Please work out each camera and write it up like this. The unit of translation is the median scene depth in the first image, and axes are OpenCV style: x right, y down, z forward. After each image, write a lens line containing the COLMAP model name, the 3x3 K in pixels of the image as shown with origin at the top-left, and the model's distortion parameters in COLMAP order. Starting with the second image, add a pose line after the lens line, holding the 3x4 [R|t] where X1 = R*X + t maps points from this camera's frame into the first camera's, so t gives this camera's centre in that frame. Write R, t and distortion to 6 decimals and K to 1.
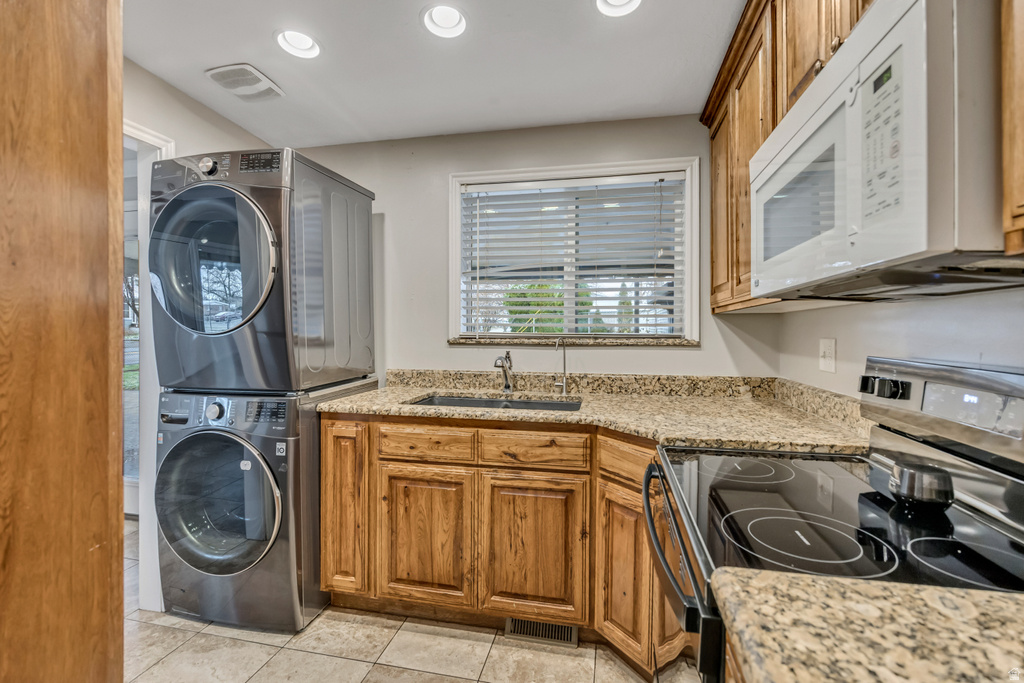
lens RADIAL K [[453.9, 0, 510.7], [0, 453.9, 340.3], [0, 0, 1]] dist [-0.007285, 0.000249]
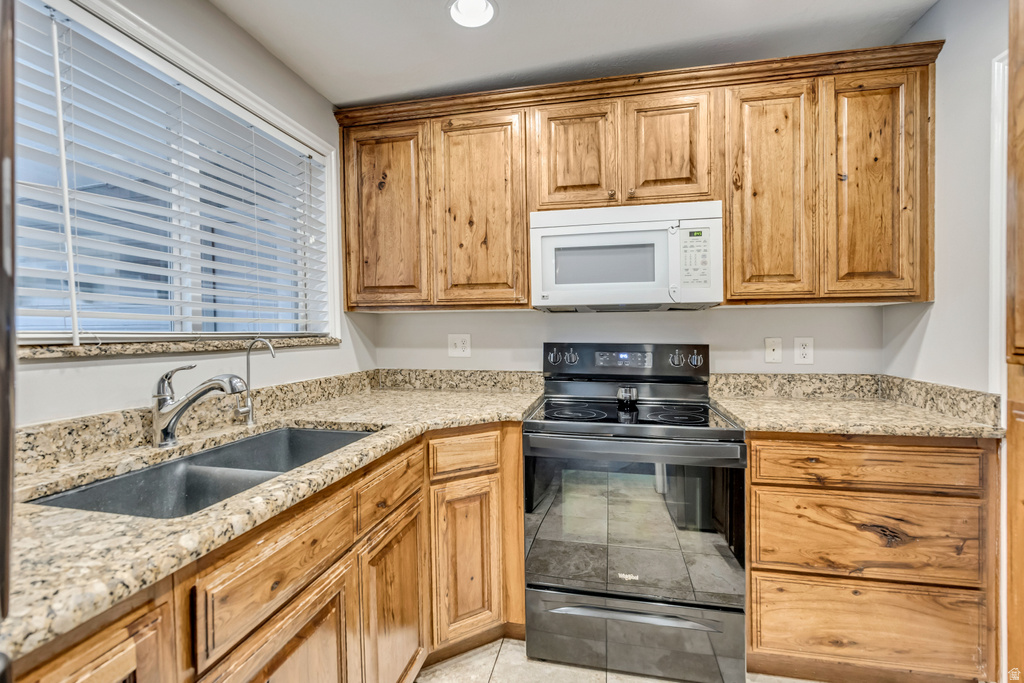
lens RADIAL K [[453.9, 0, 506.0], [0, 453.9, 336.7], [0, 0, 1]] dist [-0.007285, 0.000249]
pose [[0.000406, -0.016127, 0.999870, -0.667283], [0.021774, 0.999633, 0.016114, -0.013739], [-0.999763, 0.021765, 0.000757, 0.763657]]
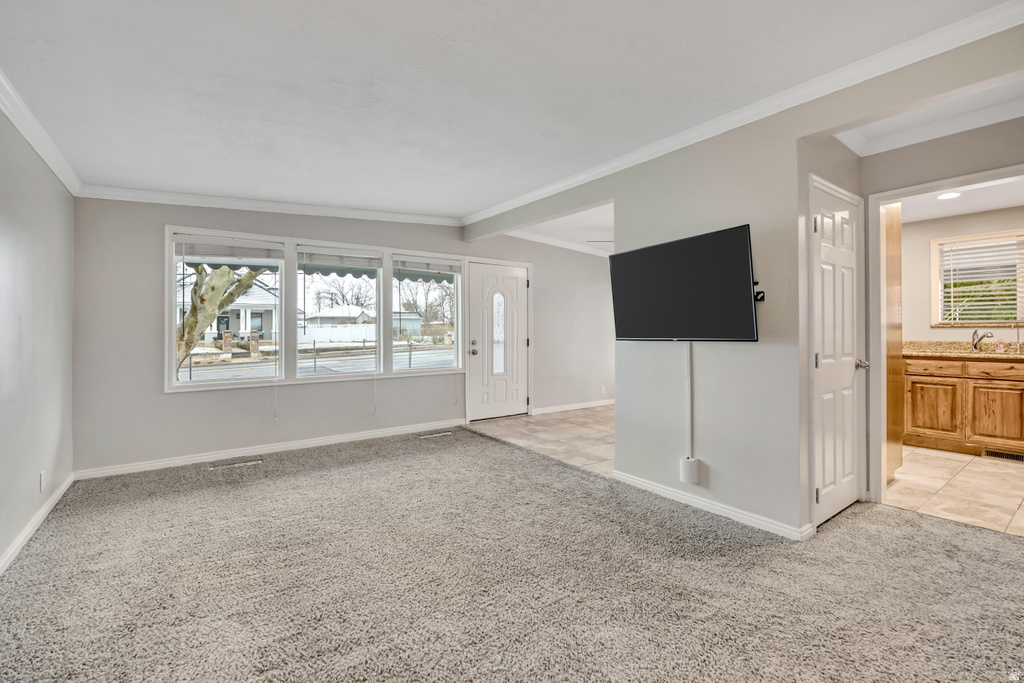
lens RADIAL K [[453.9, 0, 523.2], [0, 453.9, 326.3], [0, 0, 1]] dist [-0.007285, 0.000249]
pose [[0.760079, -0.009797, -0.649757, -0.280407], [-0.004767, 0.999775, -0.020651, 0.069729], [0.649813, 0.018793, 0.759861, -2.151805]]
